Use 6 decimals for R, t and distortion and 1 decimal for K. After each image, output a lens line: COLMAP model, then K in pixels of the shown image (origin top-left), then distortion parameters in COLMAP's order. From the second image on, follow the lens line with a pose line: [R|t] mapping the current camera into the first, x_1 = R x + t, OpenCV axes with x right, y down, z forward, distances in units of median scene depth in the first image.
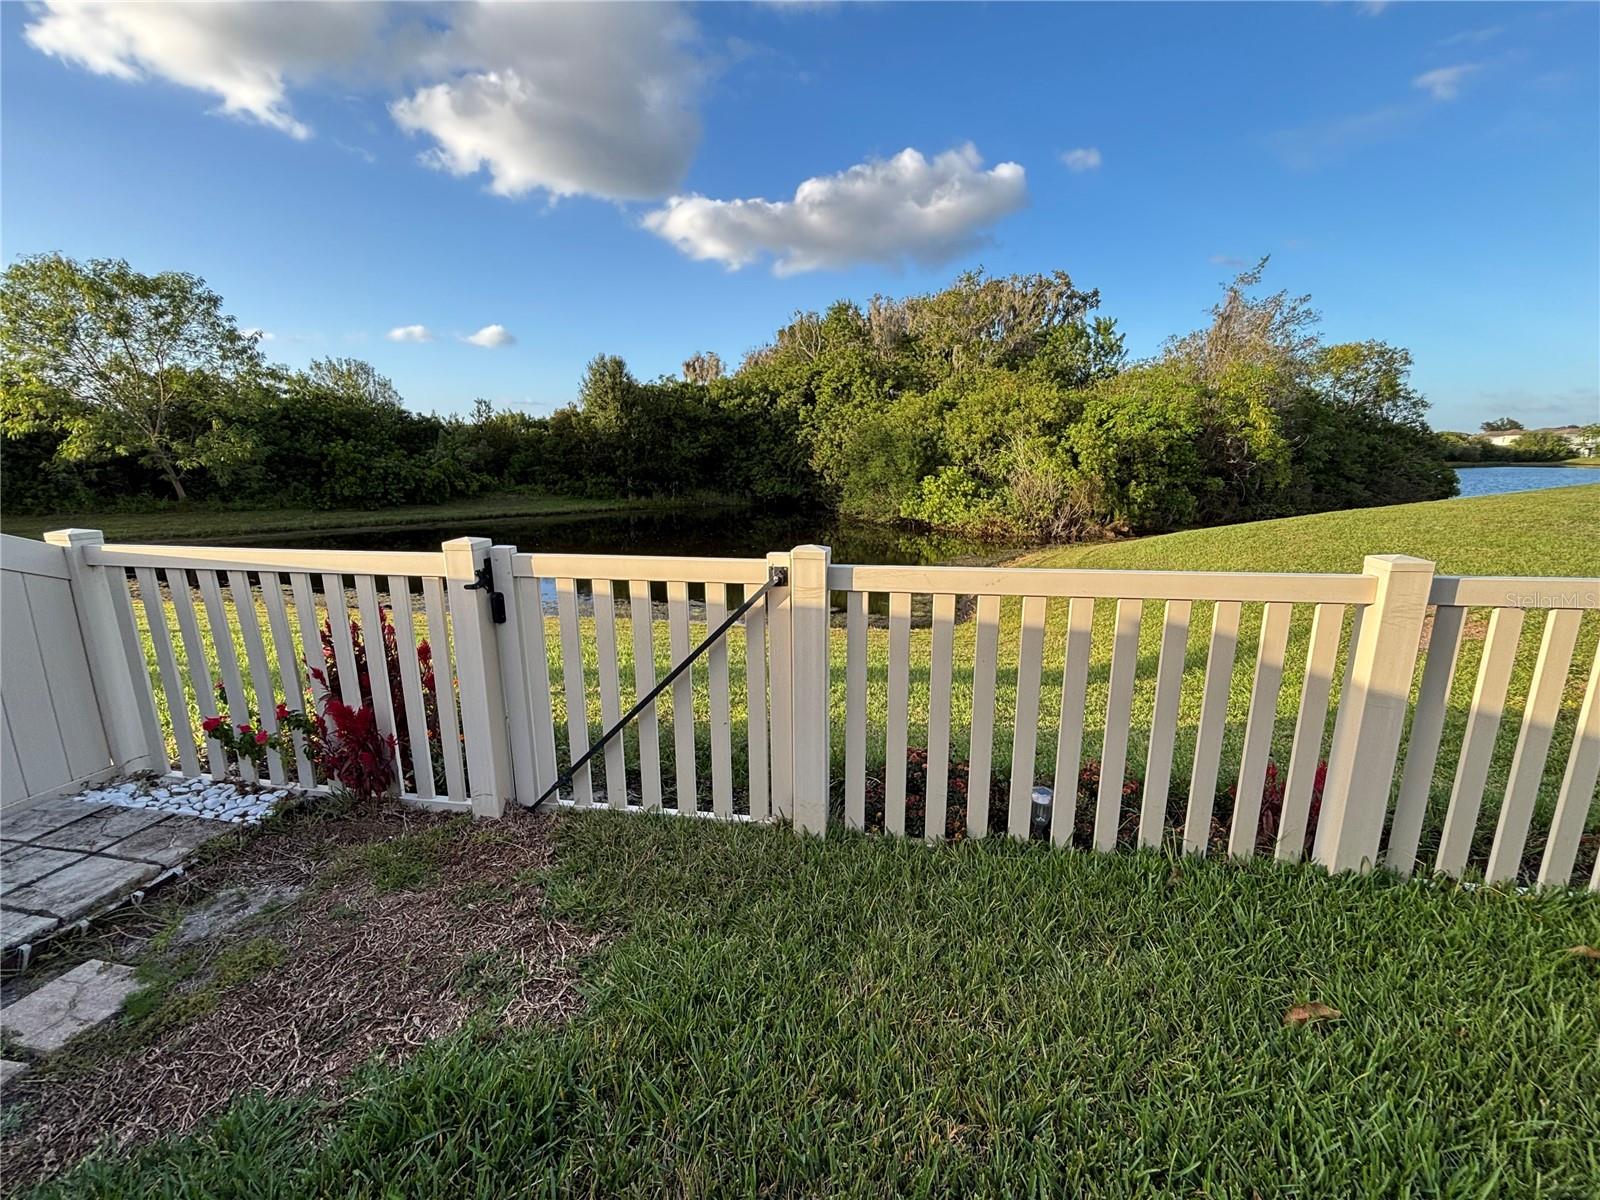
lens RADIAL K [[689.2, 0, 807.0], [0, 689.2, 594.2], [0, 0, 1]] dist [0.000153, 0.001592]
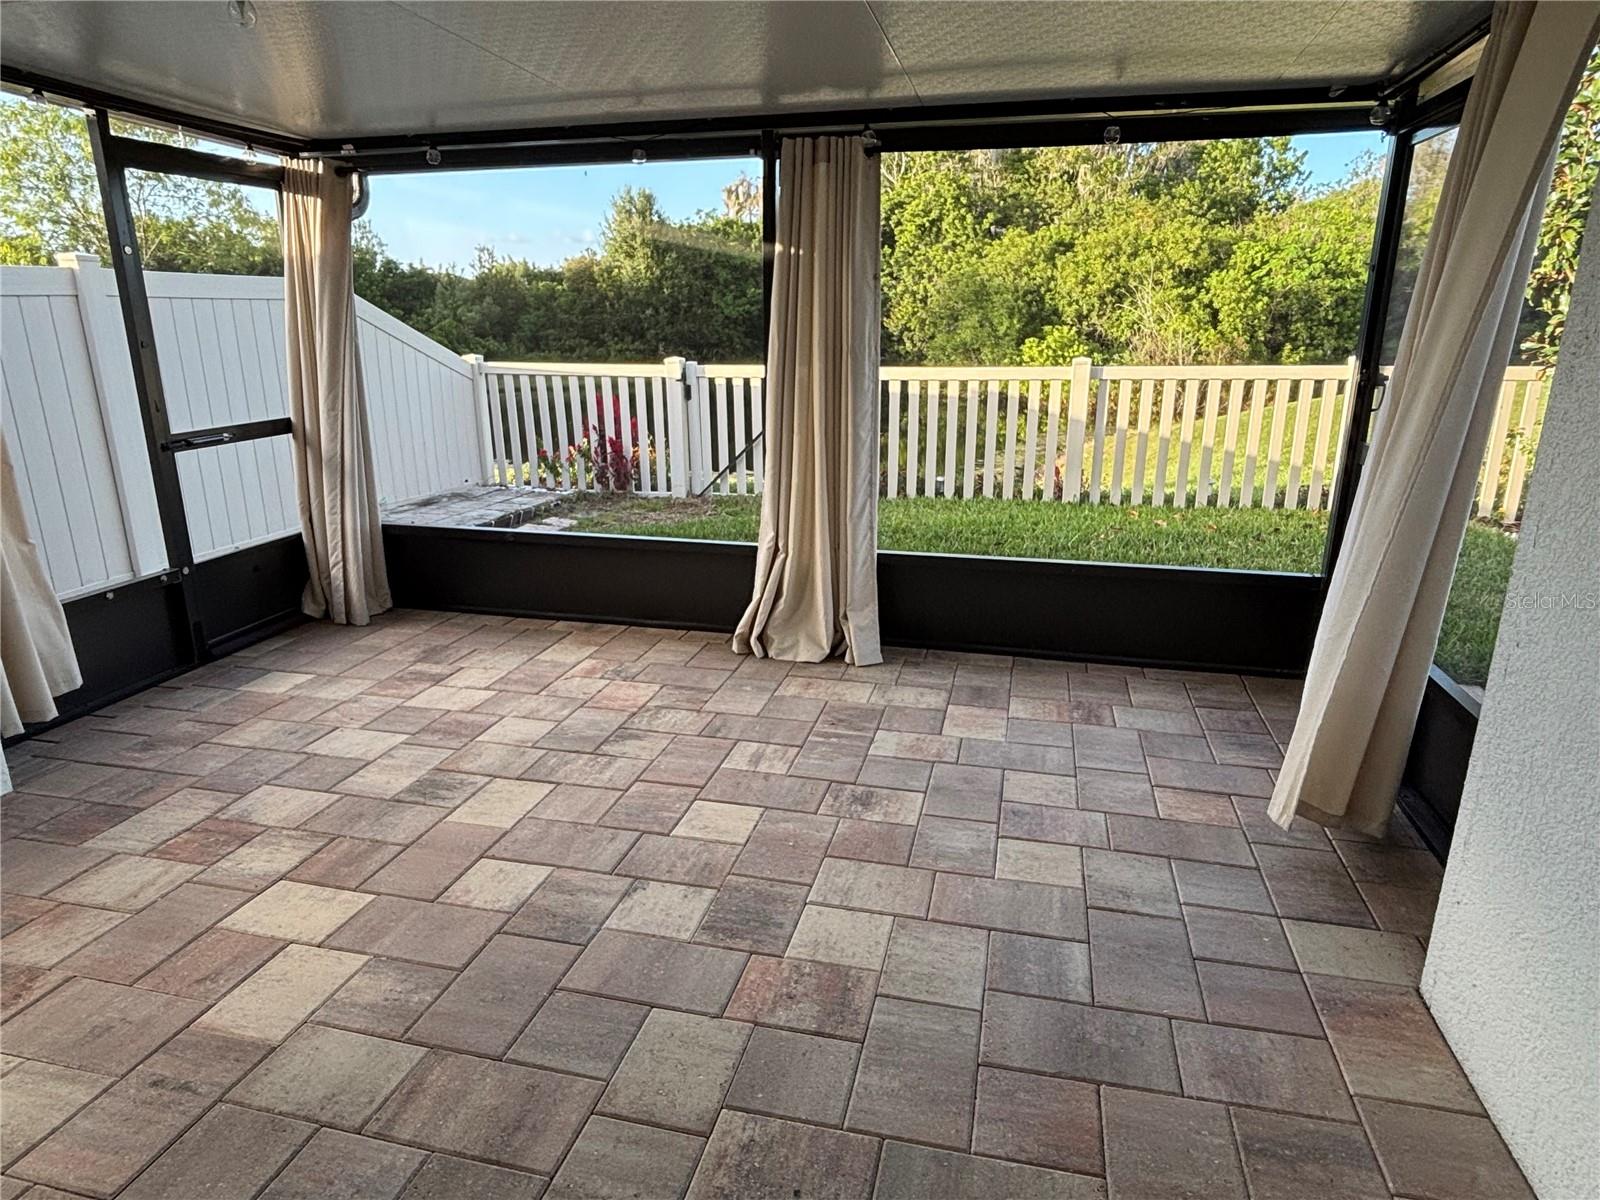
lens RADIAL K [[985.7, 0, 791.0], [0, 985.7, 605.3], [0, 0, 1]] dist [-0.000646, -0.011763]
pose [[0.995009, 0.022525, -0.097213, 0.015044], [-0.013735, 0.995832, 0.090166, 0.034847], [0.098839, -0.088381, 0.991171, -0.178178]]
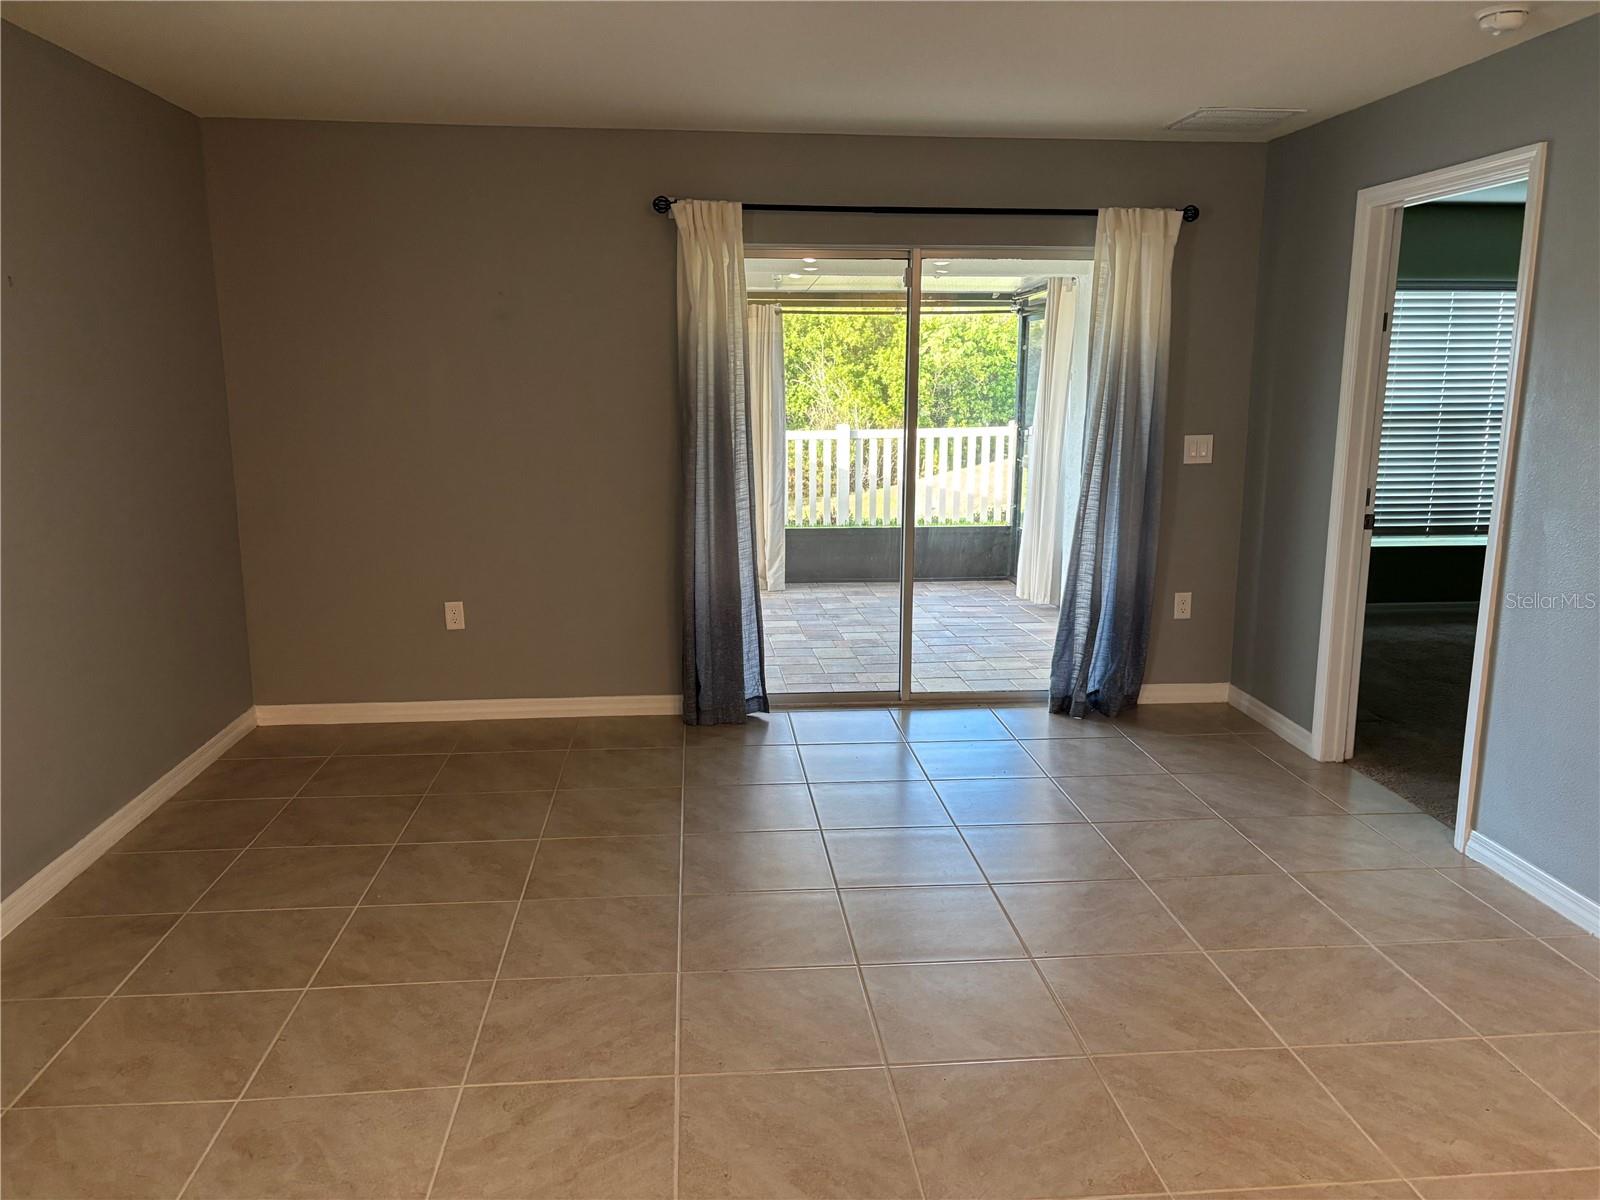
lens RADIAL K [[1207.6, 0, 781.8], [0, 1207.6, 653.8], [0, 0, 1]] dist [0.038019, -0.001783]
pose [[0.974314, -0.053332, 0.218789, -0.055744], [0.048912, 0.998476, 0.025575, 0.062812], [-0.219820, -0.014216, 0.975437, -0.332273]]
